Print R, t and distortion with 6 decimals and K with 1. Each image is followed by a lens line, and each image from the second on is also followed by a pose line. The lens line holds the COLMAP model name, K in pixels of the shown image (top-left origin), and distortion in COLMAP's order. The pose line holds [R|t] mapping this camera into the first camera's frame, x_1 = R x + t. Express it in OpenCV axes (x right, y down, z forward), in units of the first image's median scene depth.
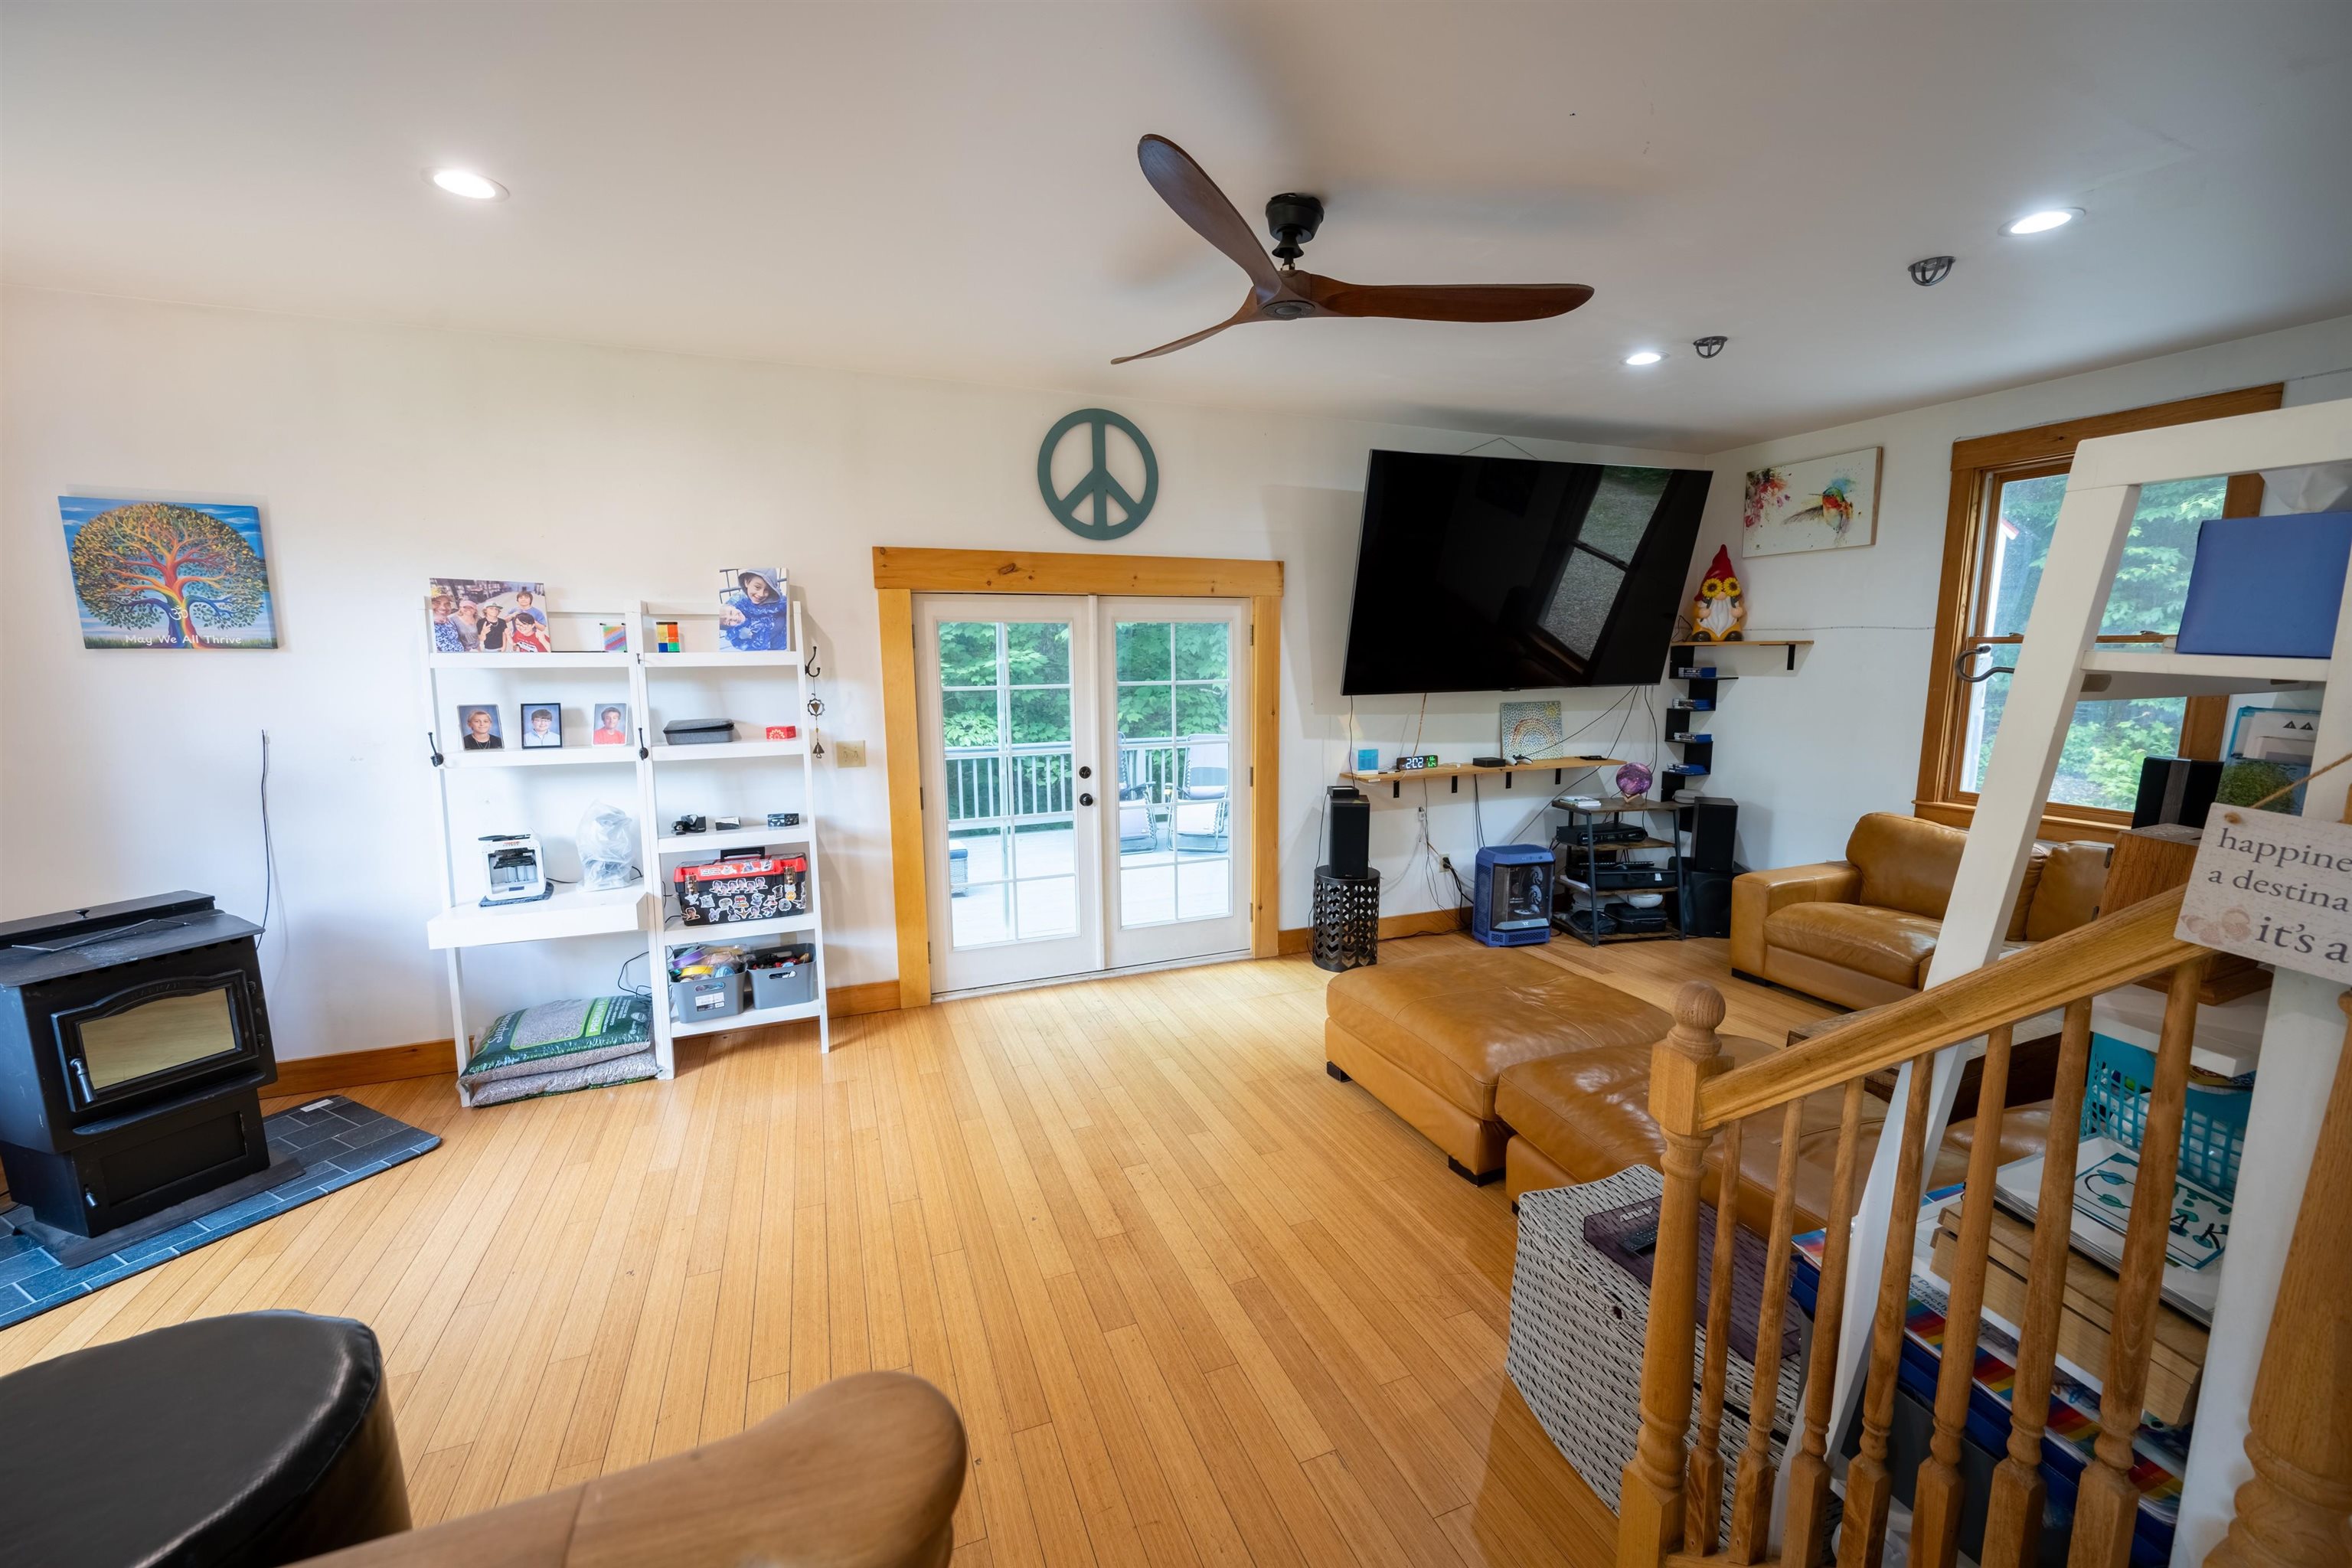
lens RADIAL K [[928.7, 0, 1181.2], [0, 928.7, 783.6], [0, 0, 1]] dist [-0.001479, 0.000056]
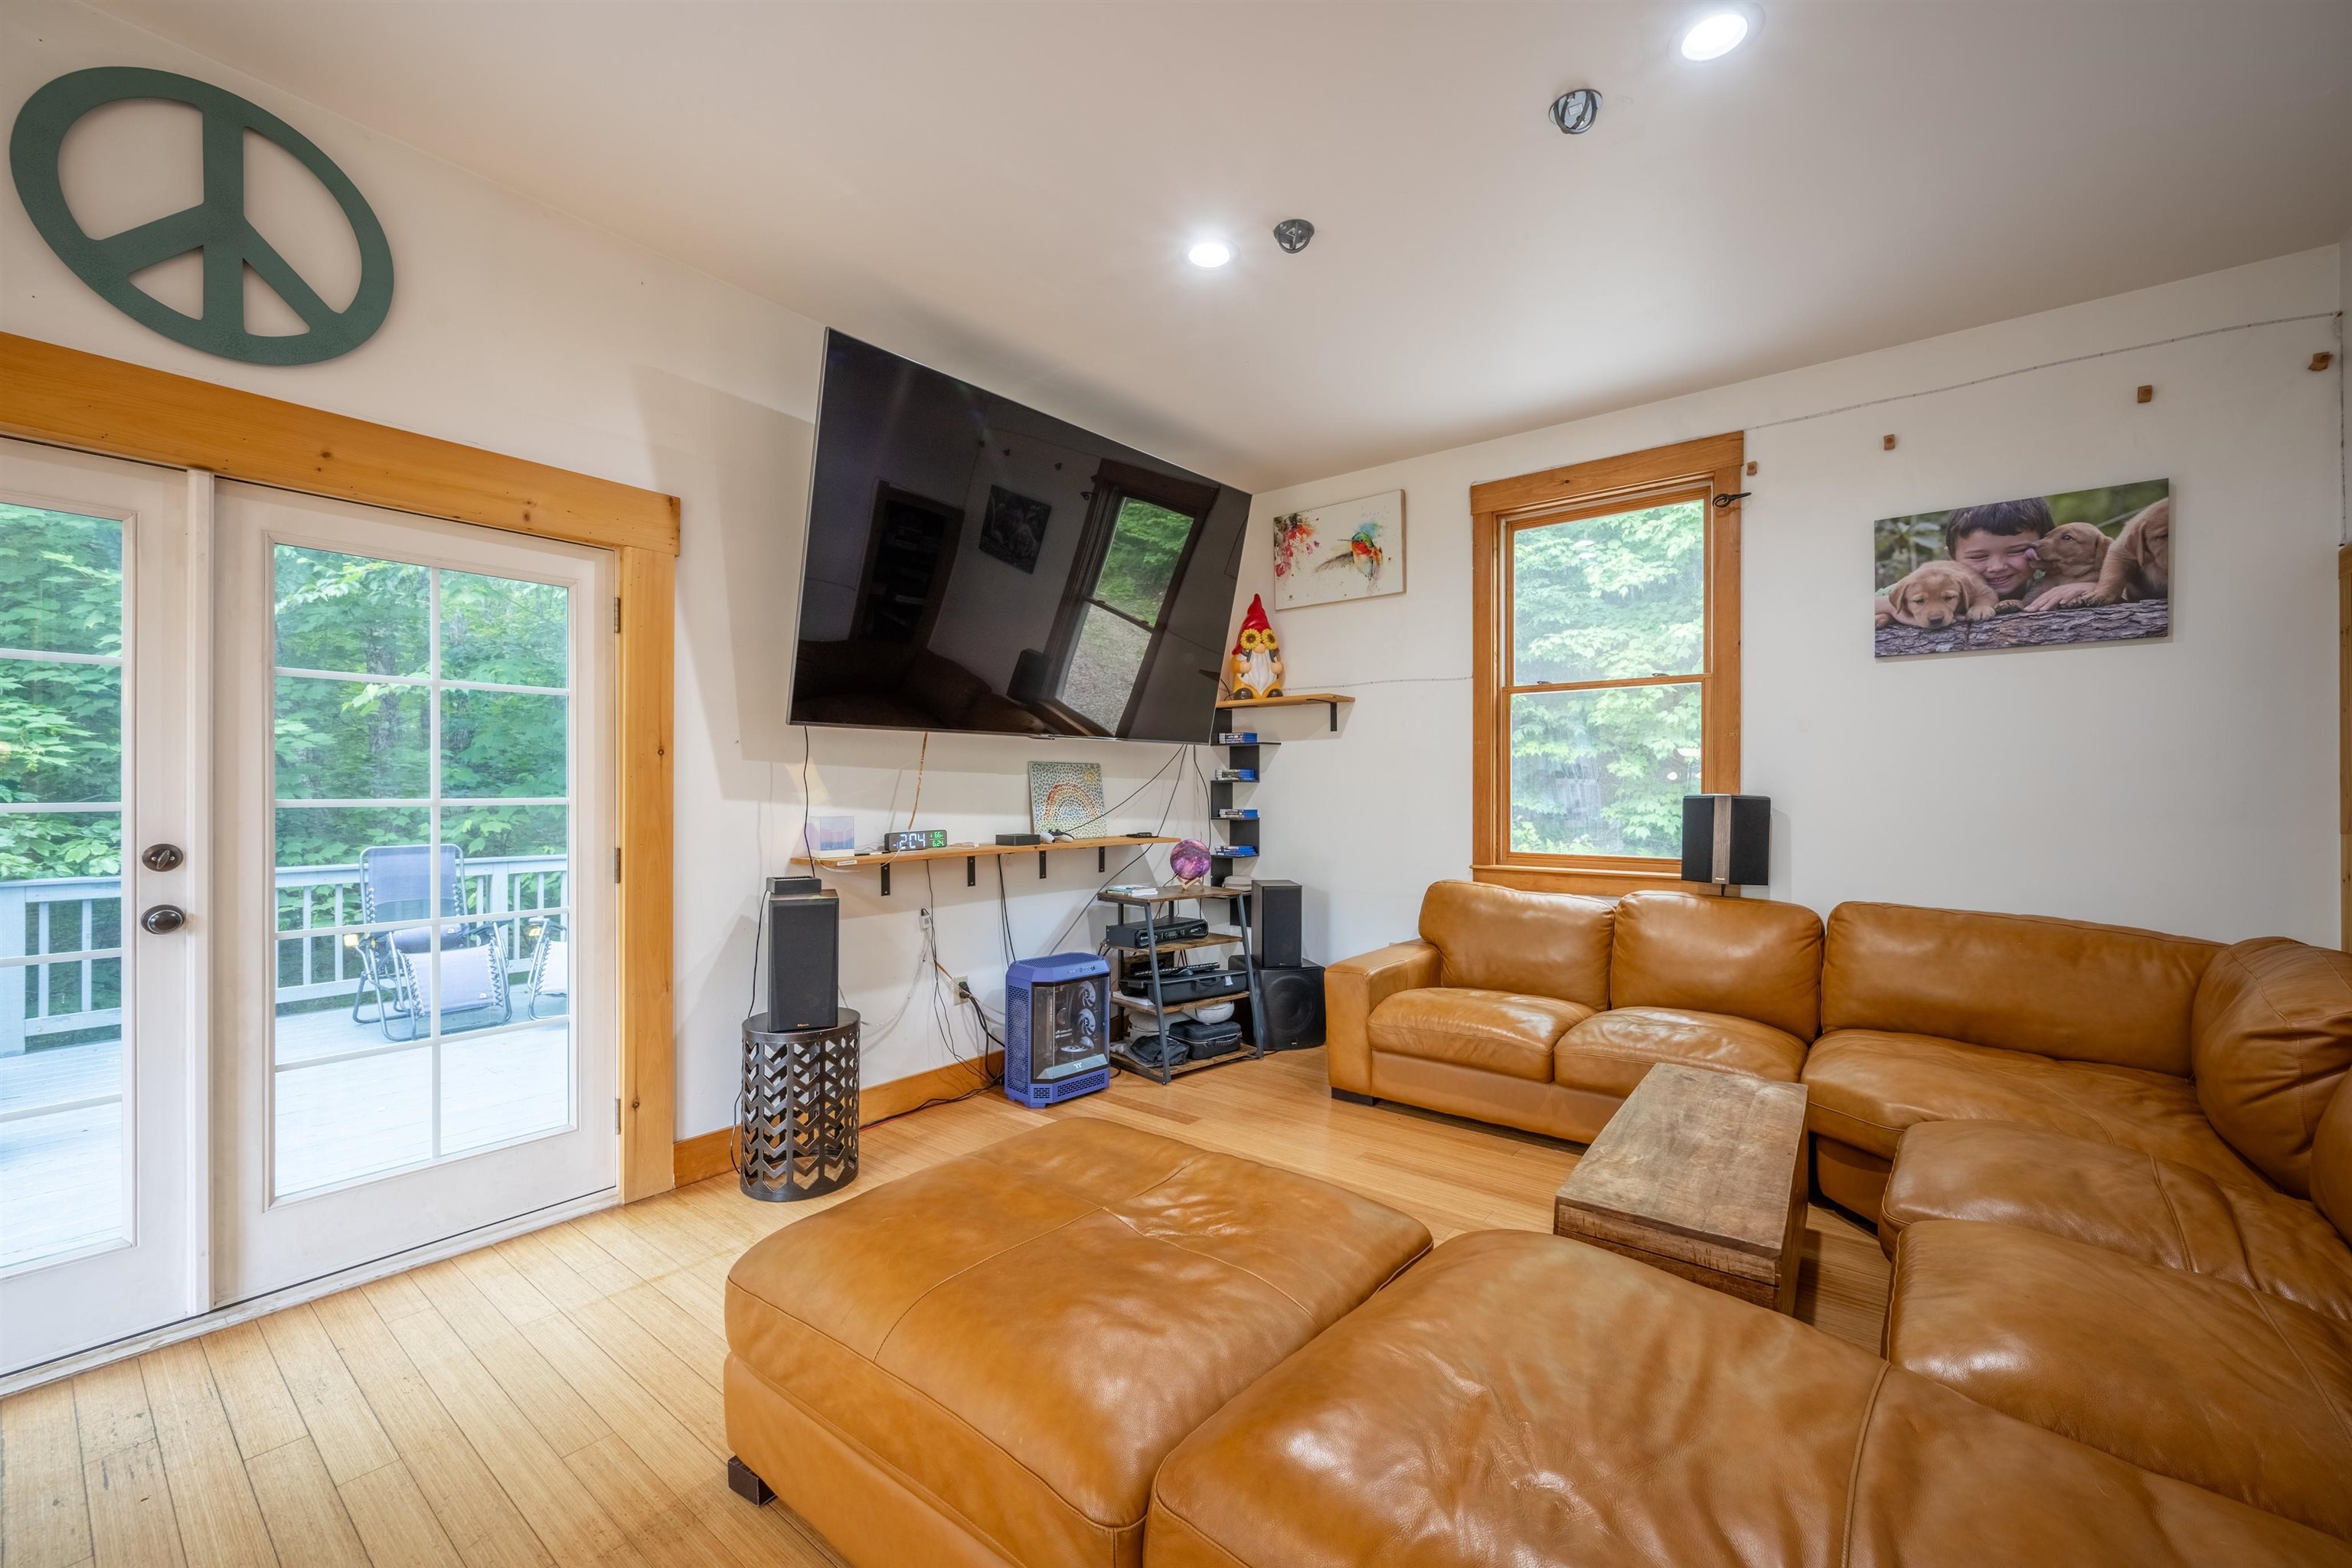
lens RADIAL K [[928.7, 0, 1177.0], [0, 928.7, 787.4], [0, 0, 1]] dist [-0.001479, 0.000056]
pose [[0.866869, 0.007276, 0.498482, 0.093683], [0.066657, 0.989224, -0.130355, 0.043803], [-0.494059, 0.146228, 0.857043, 0.368717]]
